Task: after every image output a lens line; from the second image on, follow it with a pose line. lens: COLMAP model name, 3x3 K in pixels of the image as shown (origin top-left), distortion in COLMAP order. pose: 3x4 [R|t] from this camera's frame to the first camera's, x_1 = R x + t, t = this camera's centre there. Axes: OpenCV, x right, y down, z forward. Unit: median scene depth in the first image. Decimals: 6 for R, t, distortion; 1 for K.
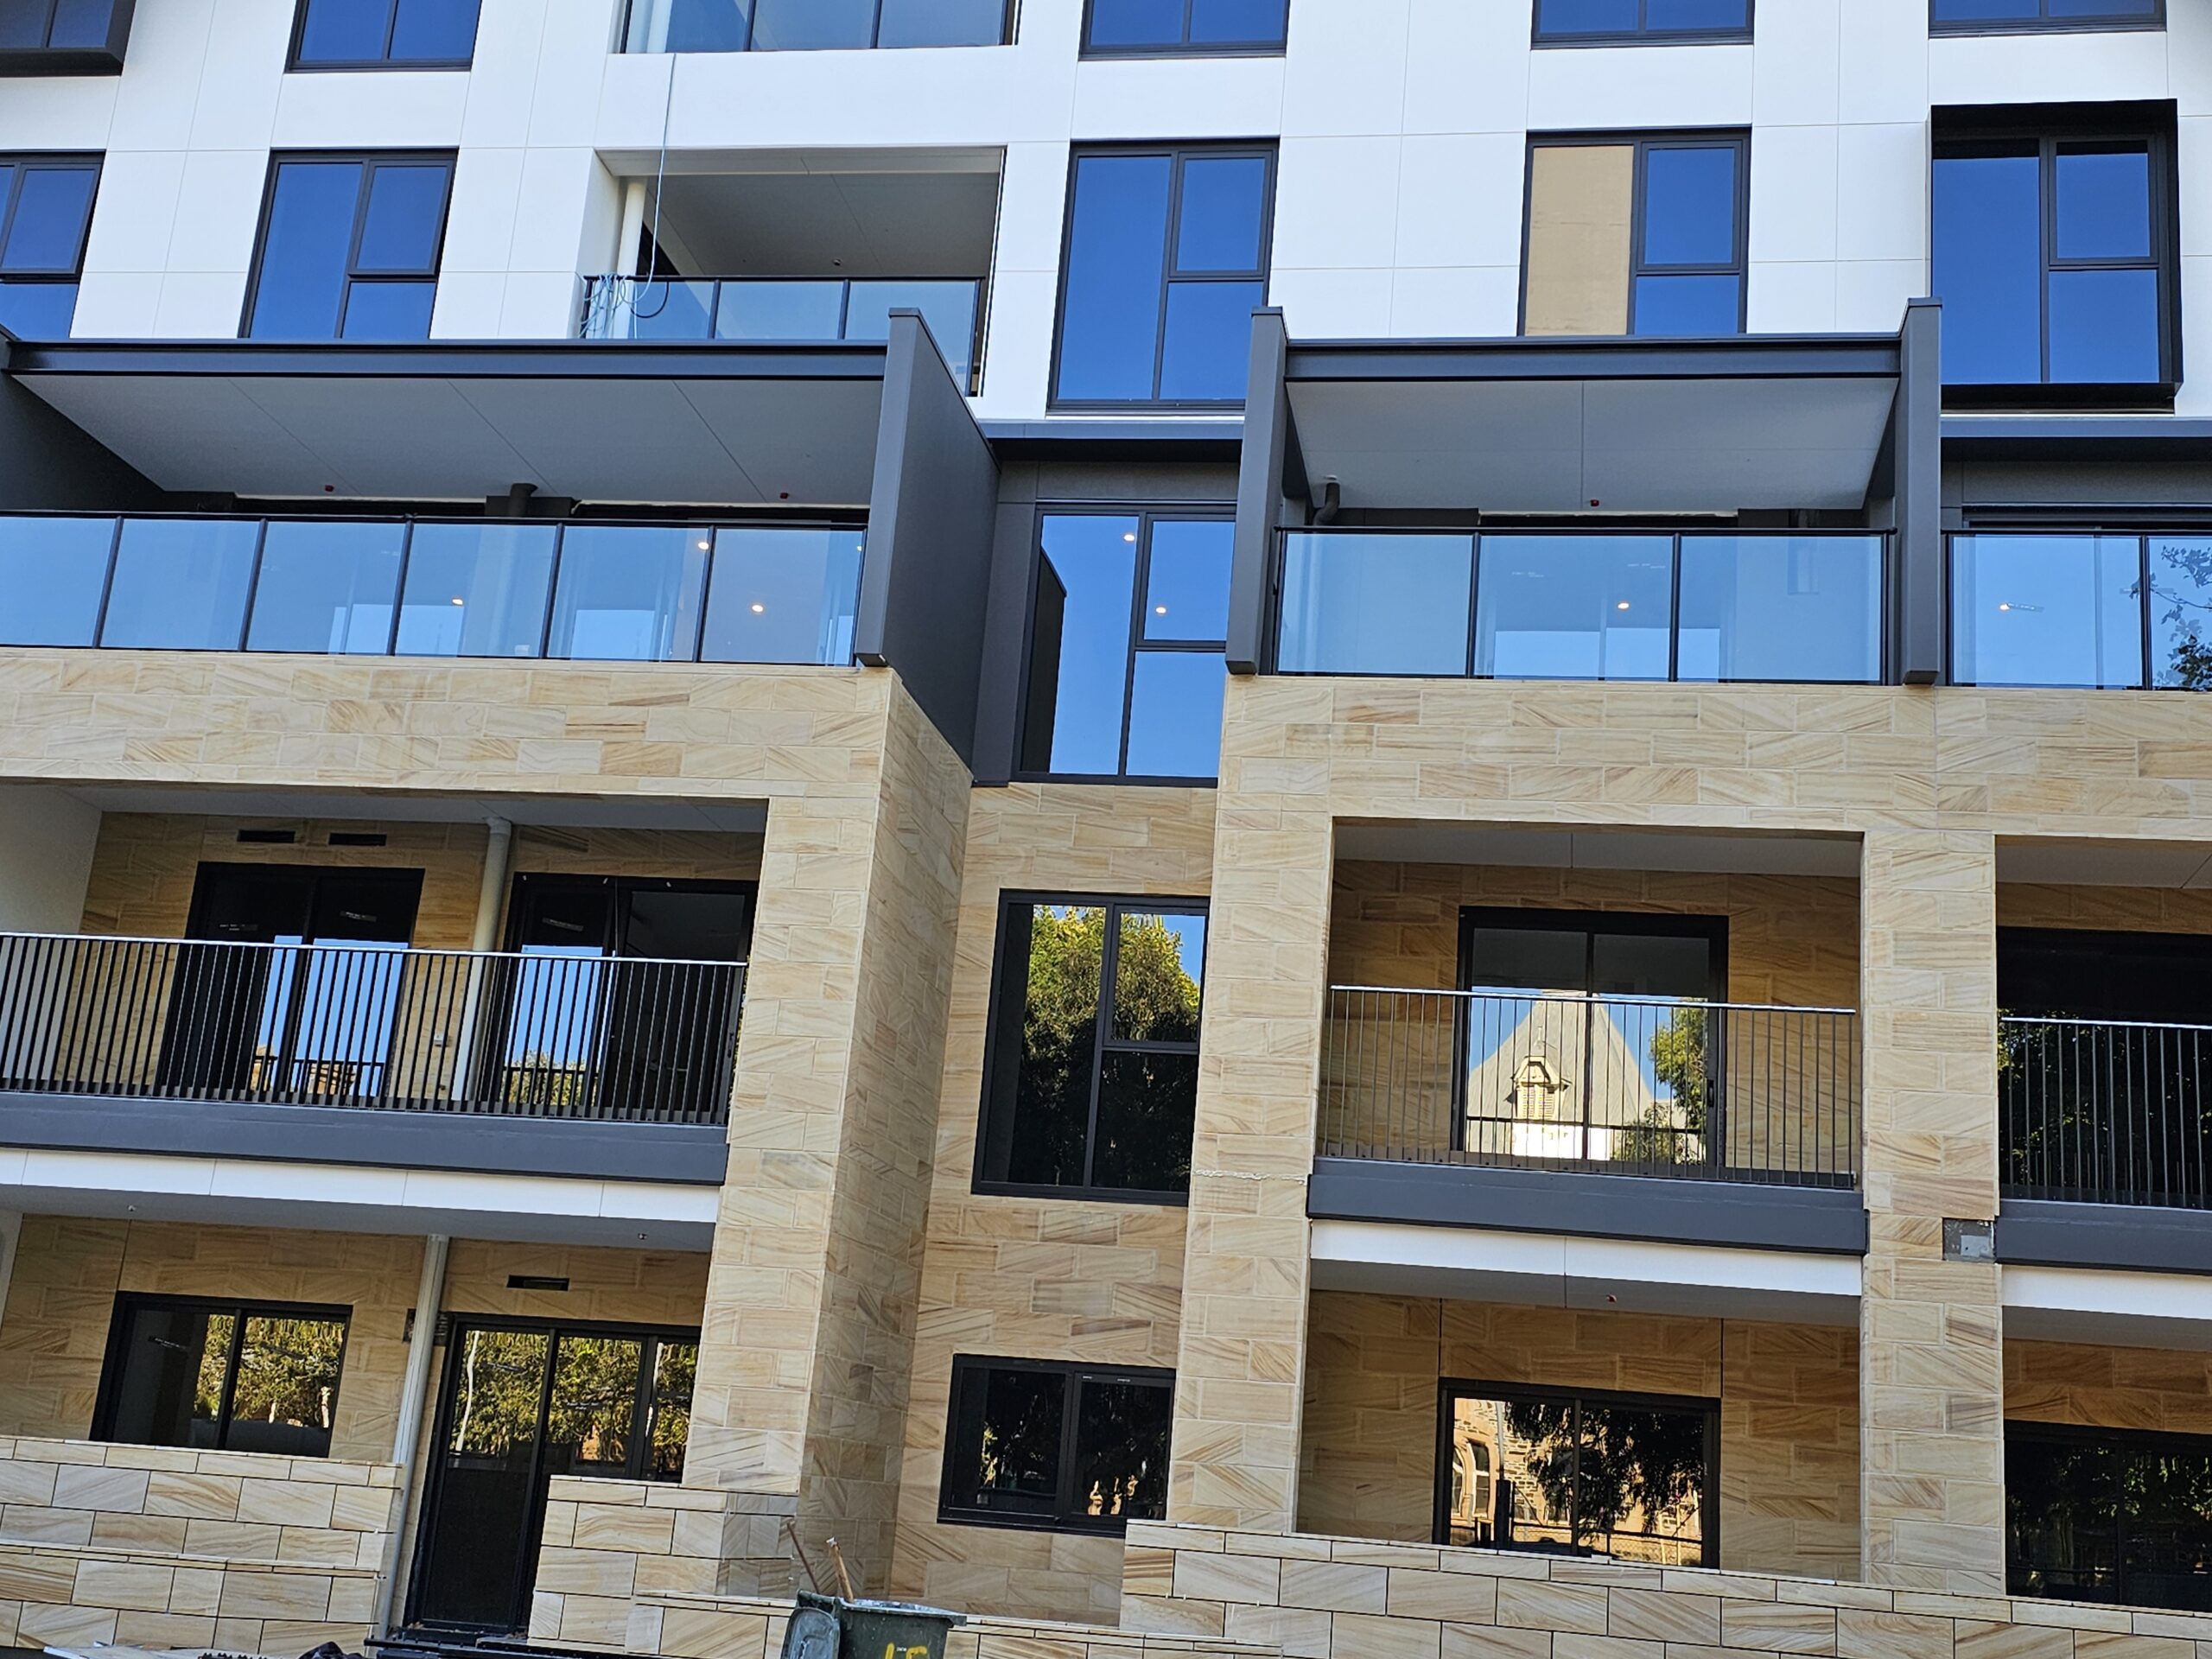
lens RADIAL K [[1725.1, 0, 1107.4], [0, 1725.1, 846.5], [0, 0, 1]] dist [0.095715, -0.099245]
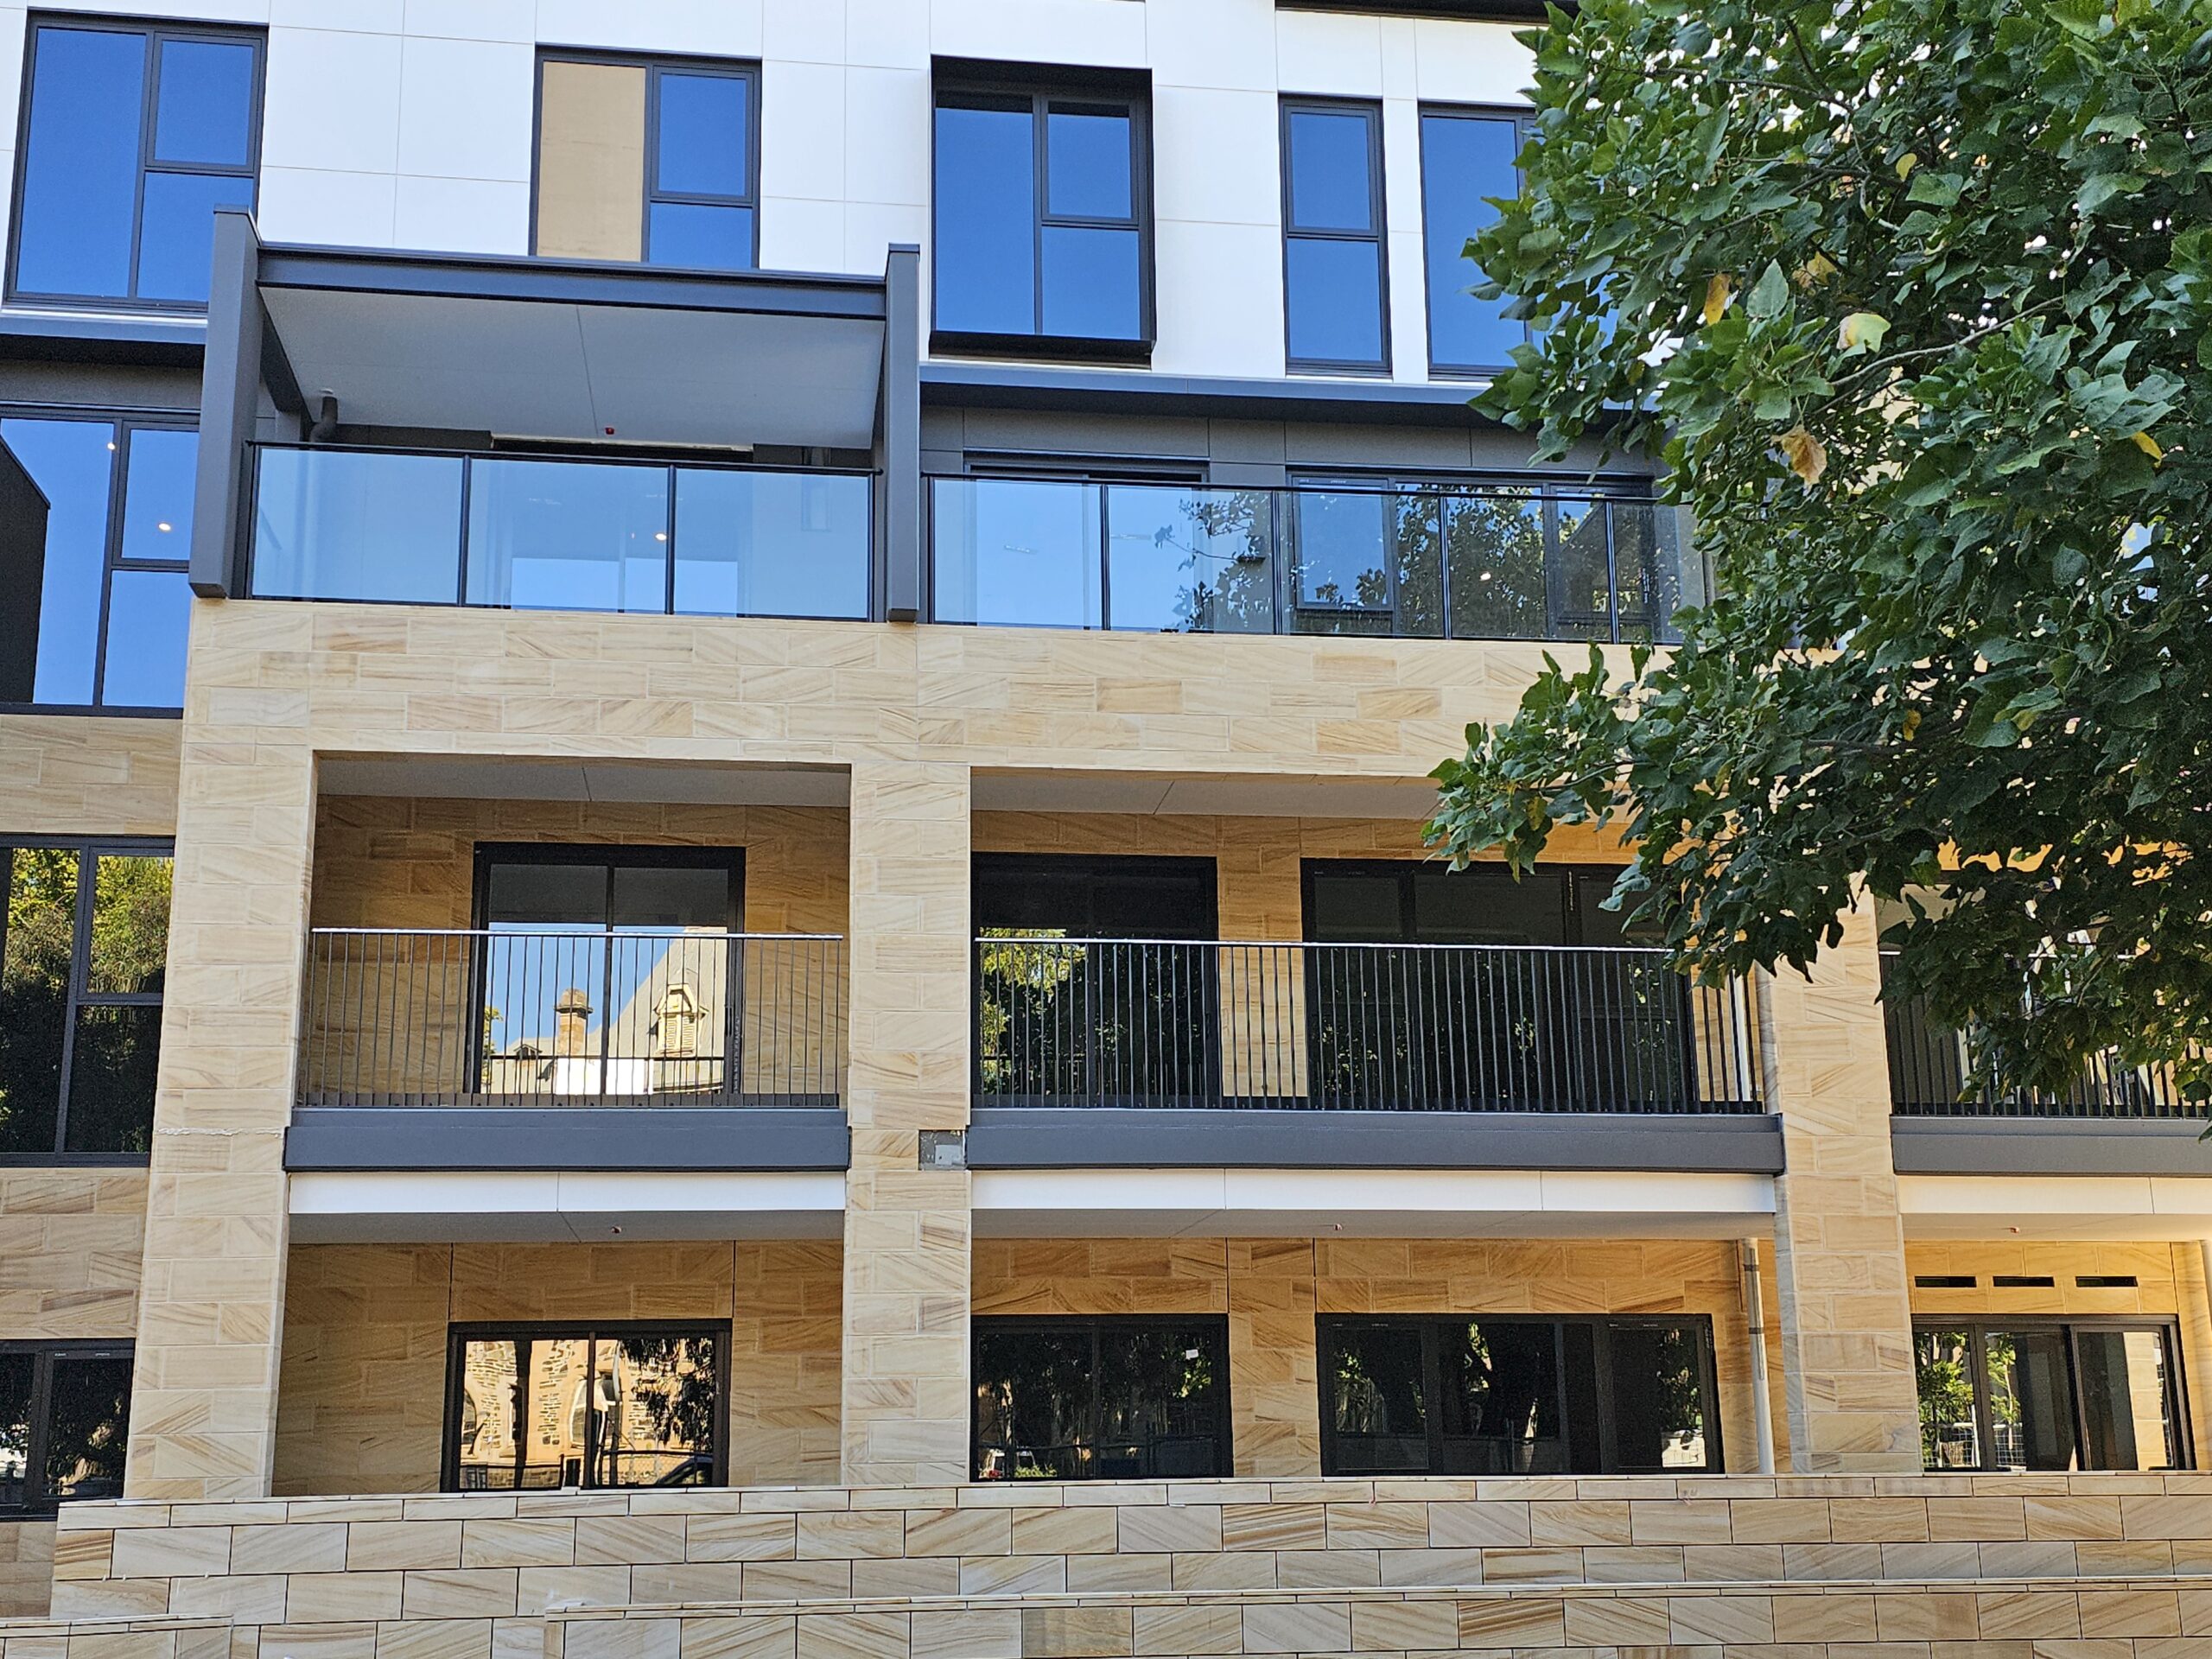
lens RADIAL K [[1693.9, 0, 1106.0], [0, 1693.9, 829.5], [0, 0, 1]] dist [0.094847, -0.096613]
pose [[0.979107, -0.014567, 0.202825, 0.366778], [0.008542, 0.999497, 0.030547, 0.000980], [-0.203168, -0.028177, 0.978738, -0.014285]]
